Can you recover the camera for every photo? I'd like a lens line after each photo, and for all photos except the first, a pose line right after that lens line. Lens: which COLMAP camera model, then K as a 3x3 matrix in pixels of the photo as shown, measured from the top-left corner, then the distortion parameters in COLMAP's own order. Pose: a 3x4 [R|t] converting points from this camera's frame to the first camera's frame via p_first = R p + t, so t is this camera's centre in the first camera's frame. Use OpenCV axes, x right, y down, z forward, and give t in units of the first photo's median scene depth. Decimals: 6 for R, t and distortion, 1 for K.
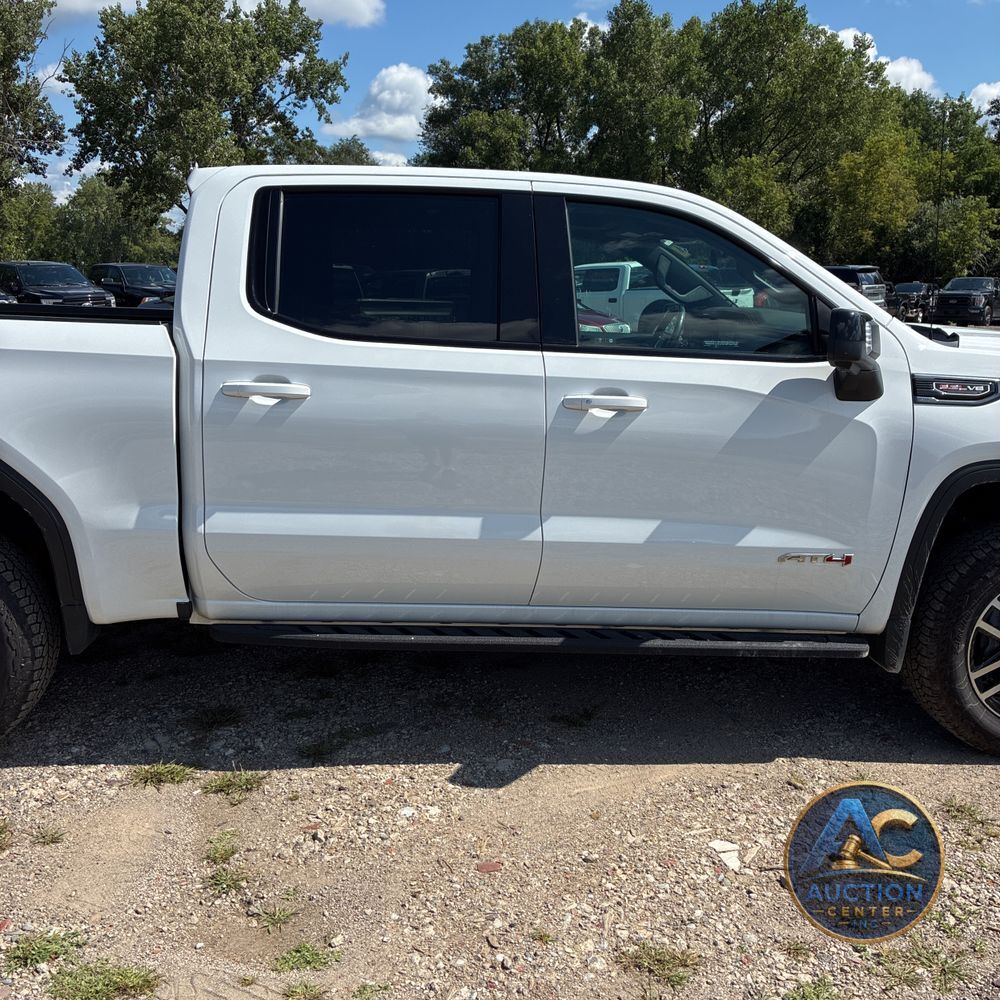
lens RADIAL K [[1019.7, 0, 500.0], [0, 1019.7, 500.0], [0, 0, 1]] dist [-0.001366, 0.032695]
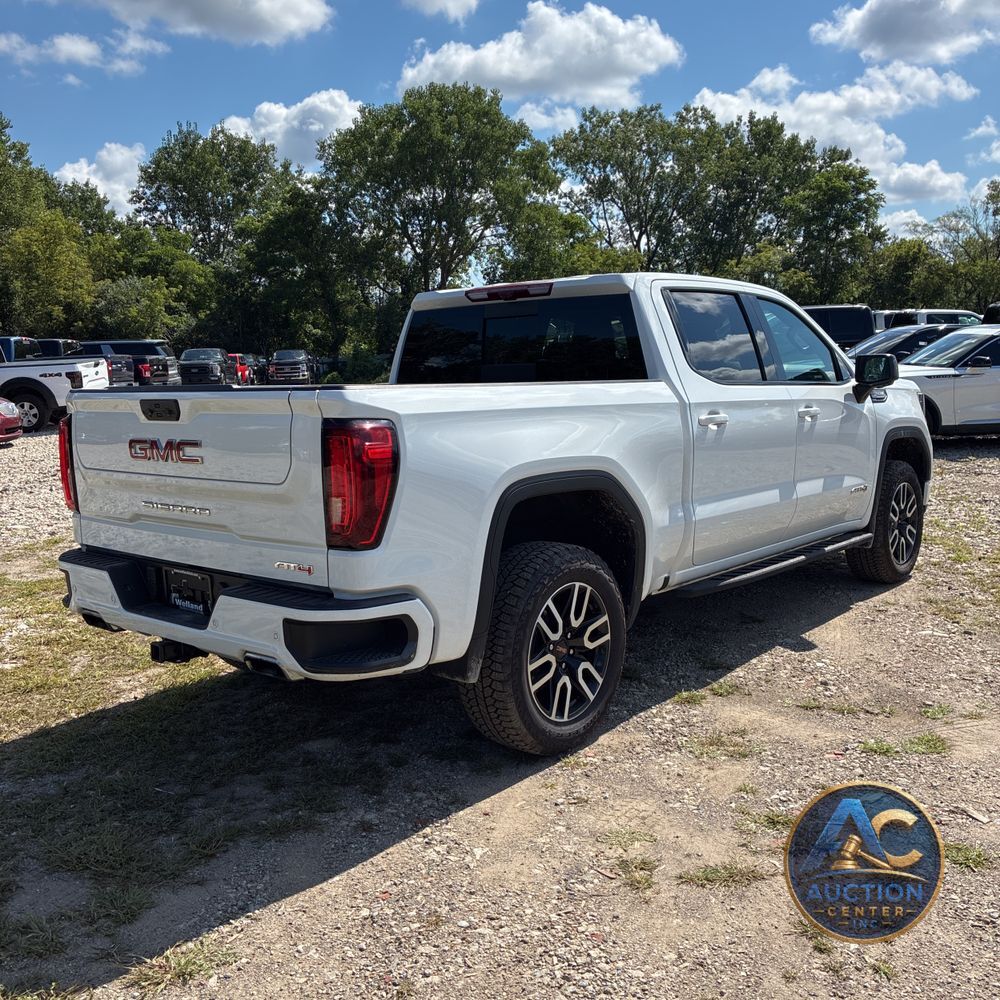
lens RADIAL K [[1002.4, 0, 499.4], [0, 1002.4, 494.4], [0, 0, 1]] dist [0.015680, 0.019539]
pose [[0.697523, -0.127292, 0.705165, -0.057070], [0.178341, 0.983968, 0.001211, -0.002130], [-0.694014, 0.124916, 0.709042, 0.006480]]
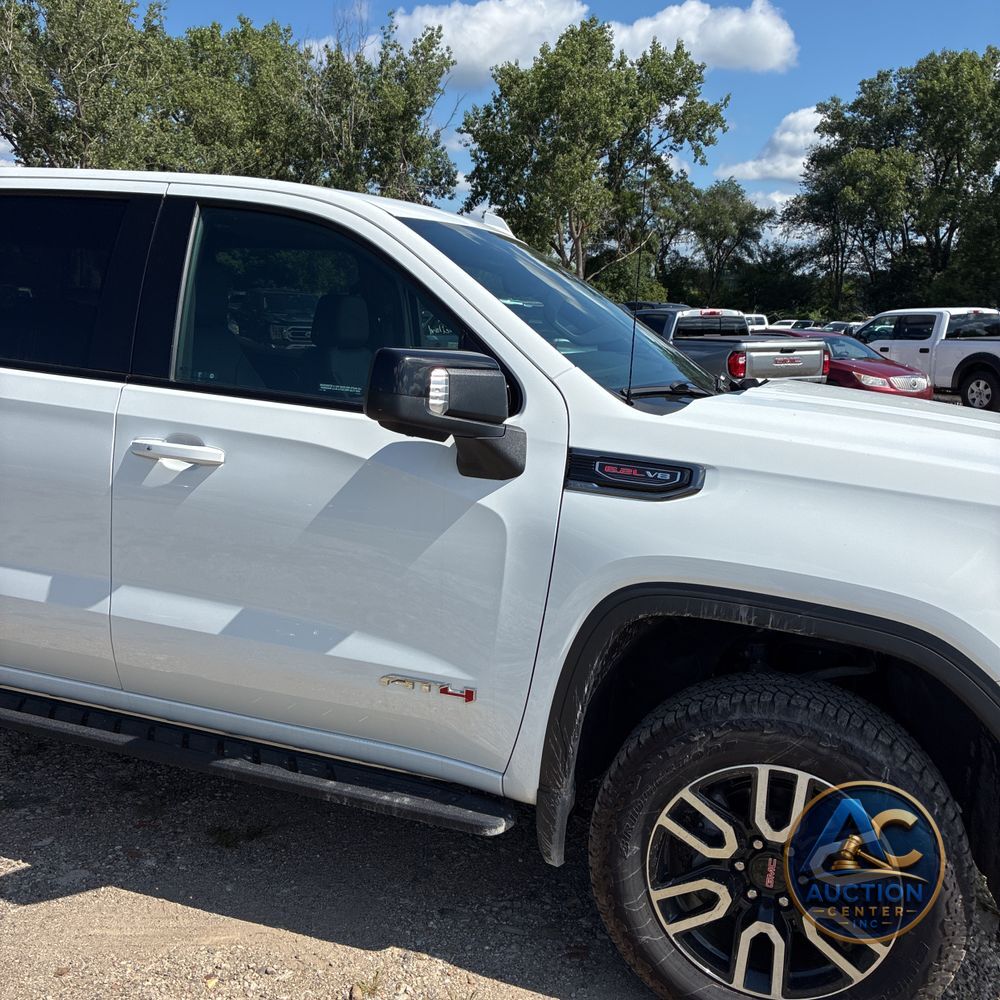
lens RADIAL K [[1012.7, 0, 504.7], [0, 1012.7, 494.3], [0, 0, 1]] dist [0.035287, -0.005508]
pose [[0.935733, 0.092696, -0.340309, 0.023837], [-0.107046, 0.993974, -0.023592, -0.002760], [0.336072, 0.058504, 0.940018, 0.012937]]
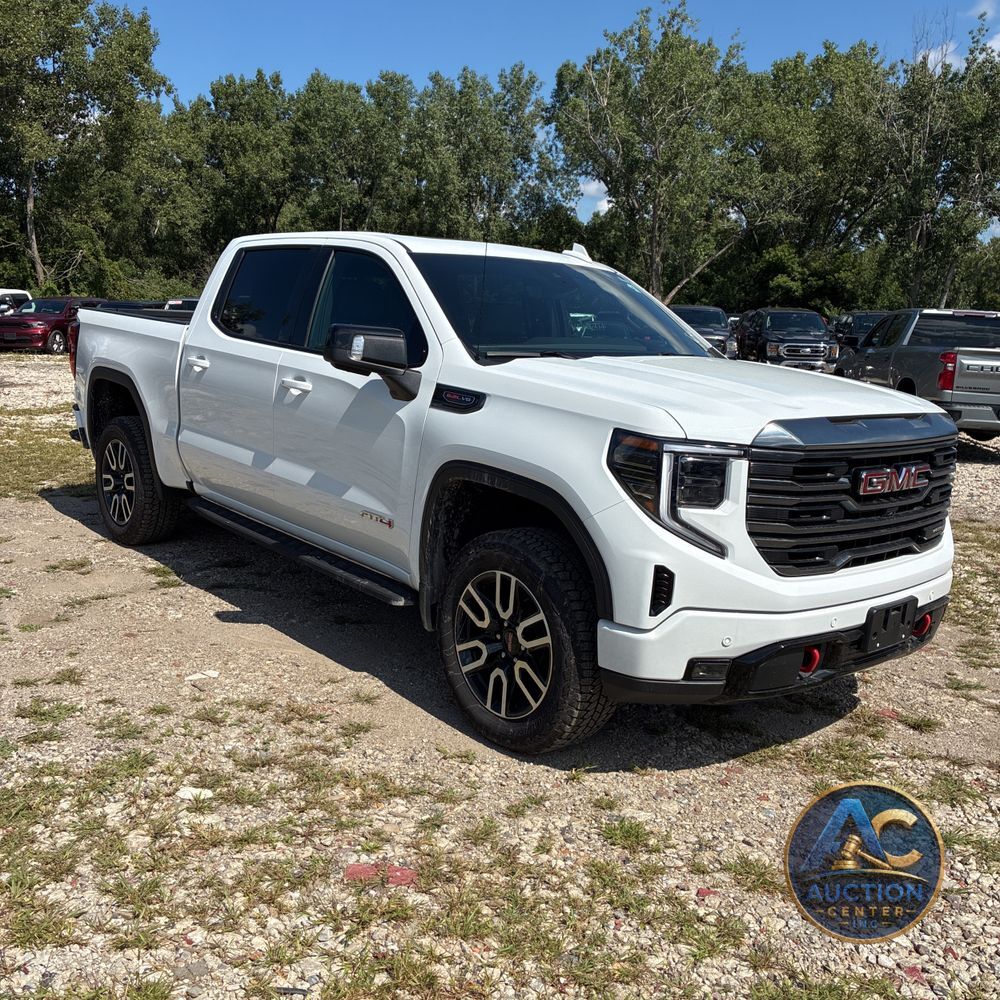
lens RADIAL K [[1019.7, 0, 500.0], [0, 1019.7, 500.0], [0, 0, 1]] dist [-0.001366, 0.032695]
pose [[0.612334, 0.158895, -0.774468, 0.056304], [-0.197477, 0.979284, 0.044782, -0.002198], [0.765539, 0.125518, 0.631027, 0.011870]]
